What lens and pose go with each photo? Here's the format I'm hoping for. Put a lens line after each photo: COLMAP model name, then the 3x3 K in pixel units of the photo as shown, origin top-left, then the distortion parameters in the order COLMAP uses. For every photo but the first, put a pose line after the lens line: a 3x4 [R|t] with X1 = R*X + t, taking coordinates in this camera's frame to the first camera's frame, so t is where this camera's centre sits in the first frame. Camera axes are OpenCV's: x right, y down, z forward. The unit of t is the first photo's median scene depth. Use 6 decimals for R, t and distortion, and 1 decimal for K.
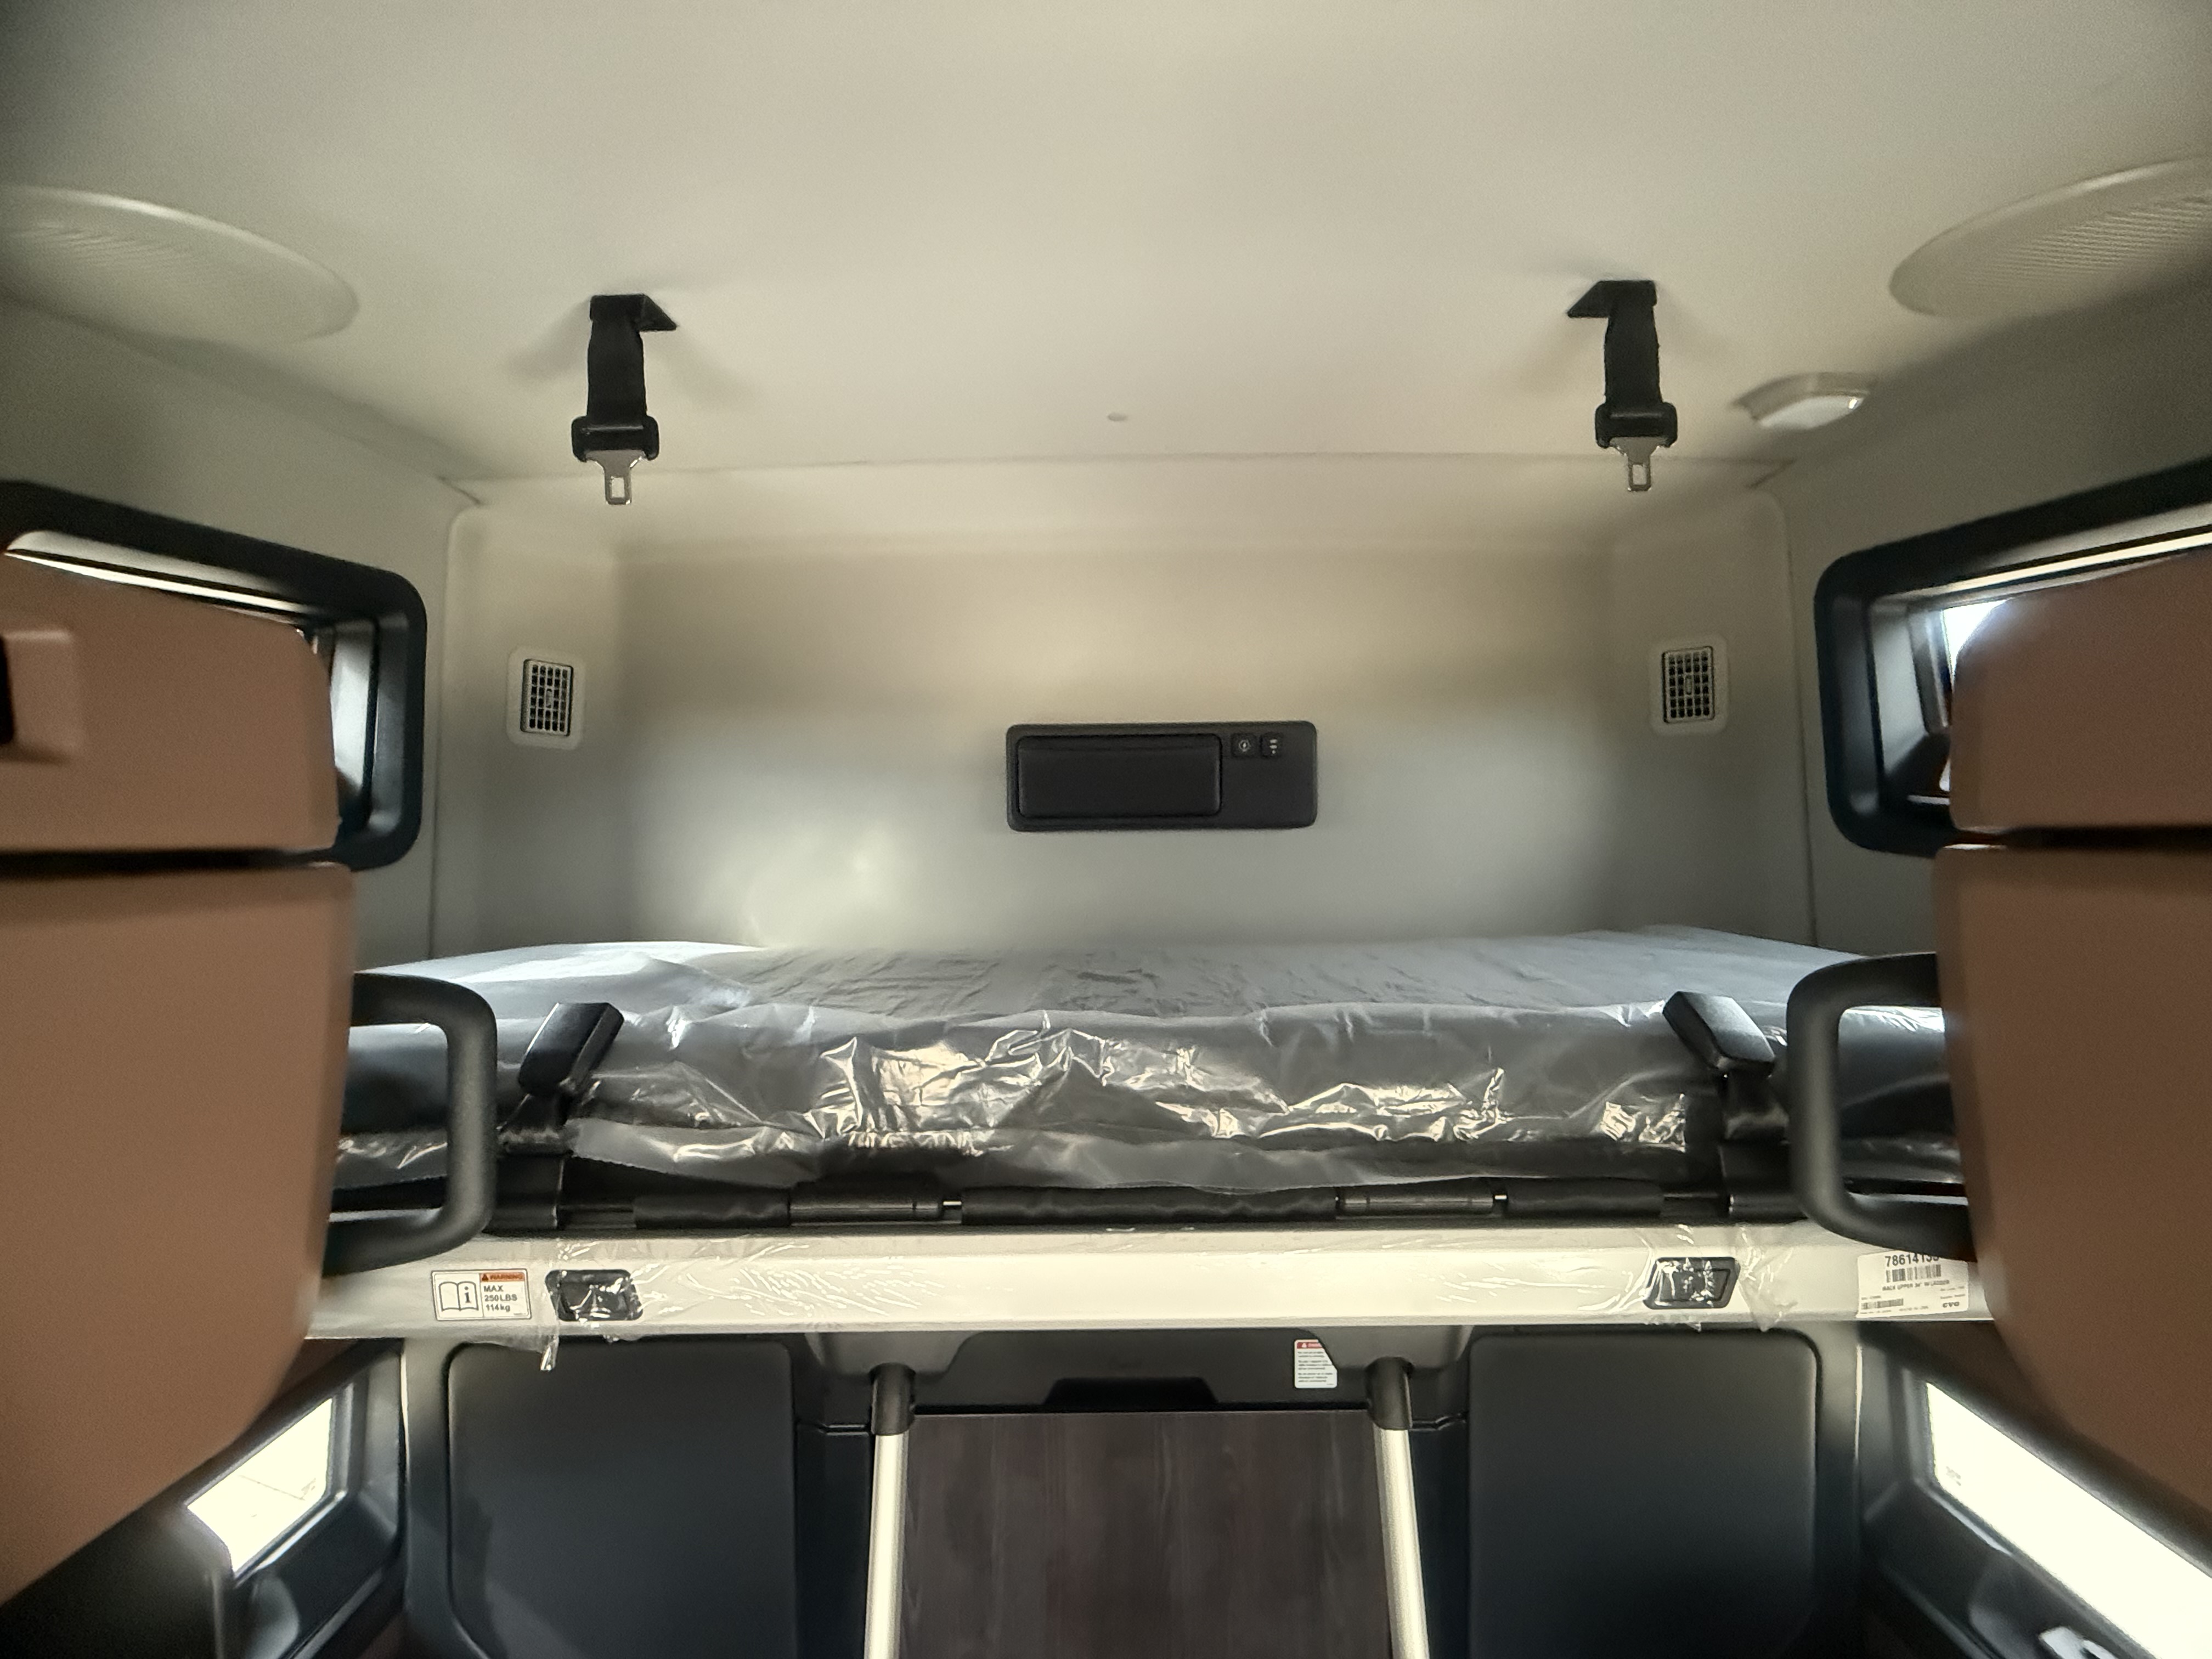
lens RADIAL K [[880.2, 0, 1106.0], [0, 880.2, 829.5], [0, 0, 1]] dist [0.001090, 0.000149]
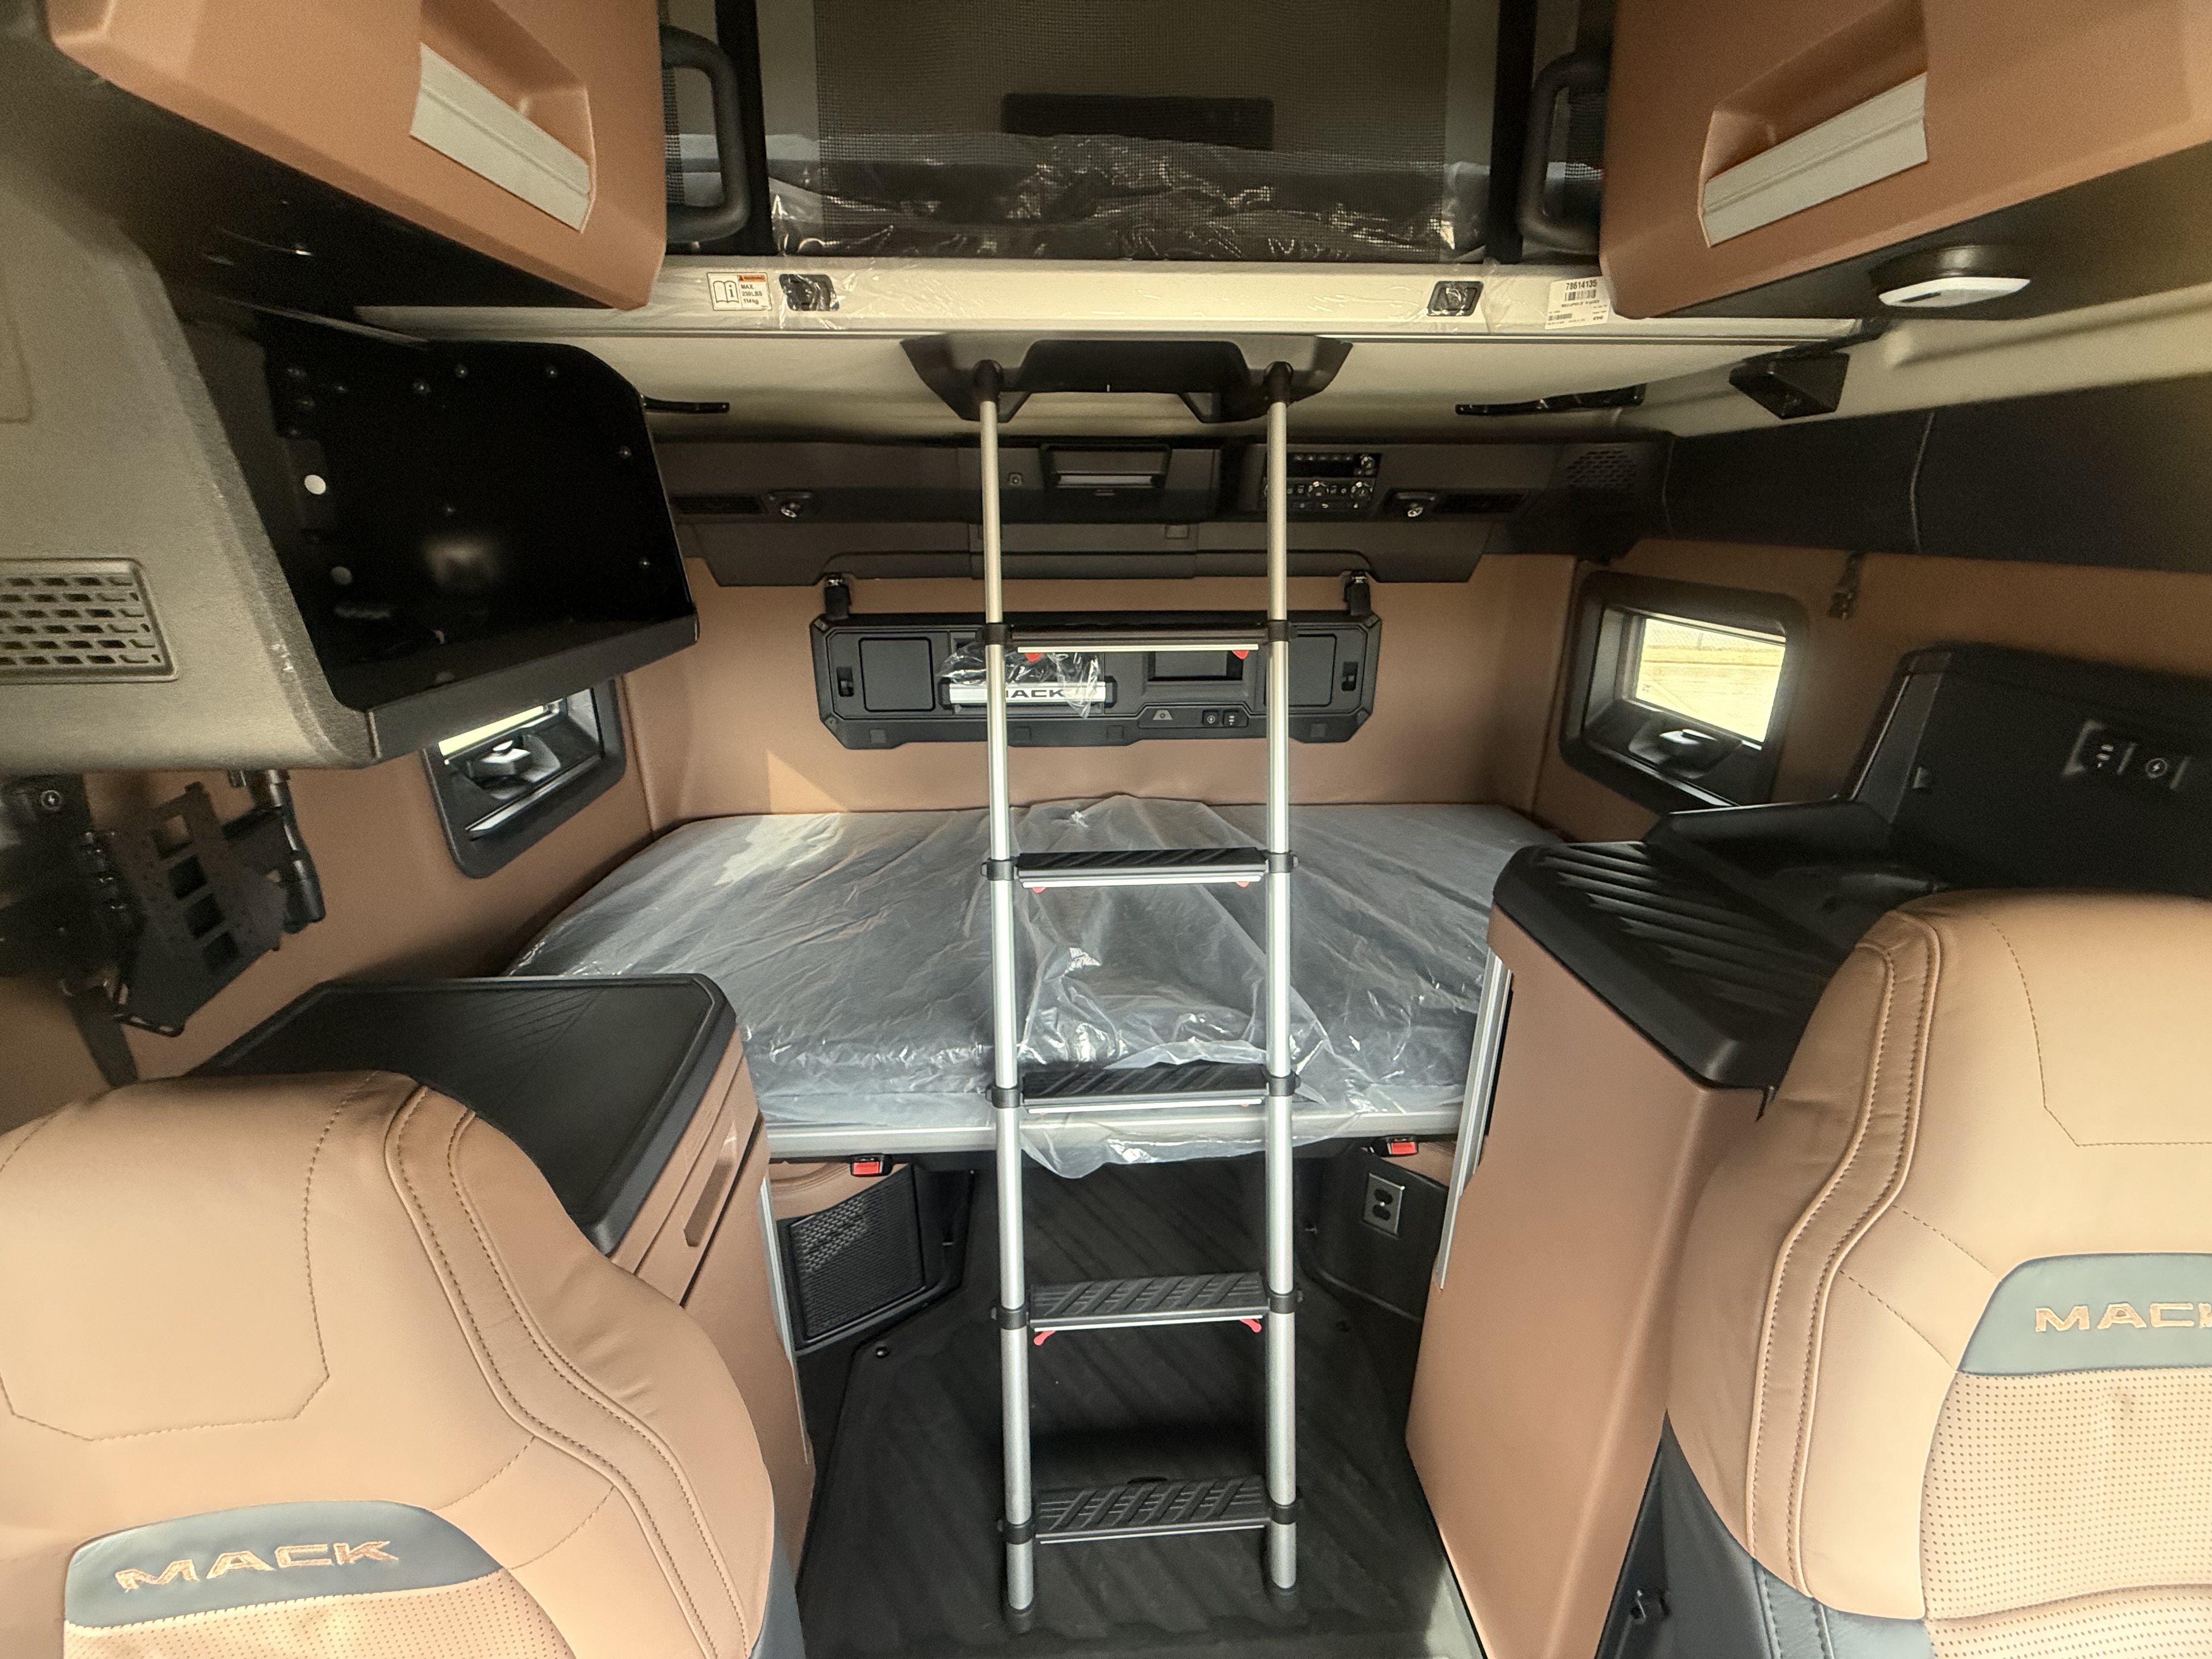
lens RADIAL K [[880.2, 0, 1106.0], [0, 880.2, 829.5], [0, 0, 1]] dist [0.001090, 0.000149]
pose [[0.998475, -0.009082, 0.054455, -0.121227], [-0.010559, 0.936752, 0.349835, 0.887971], [-0.054188, -0.349877, 0.935227, -0.937604]]
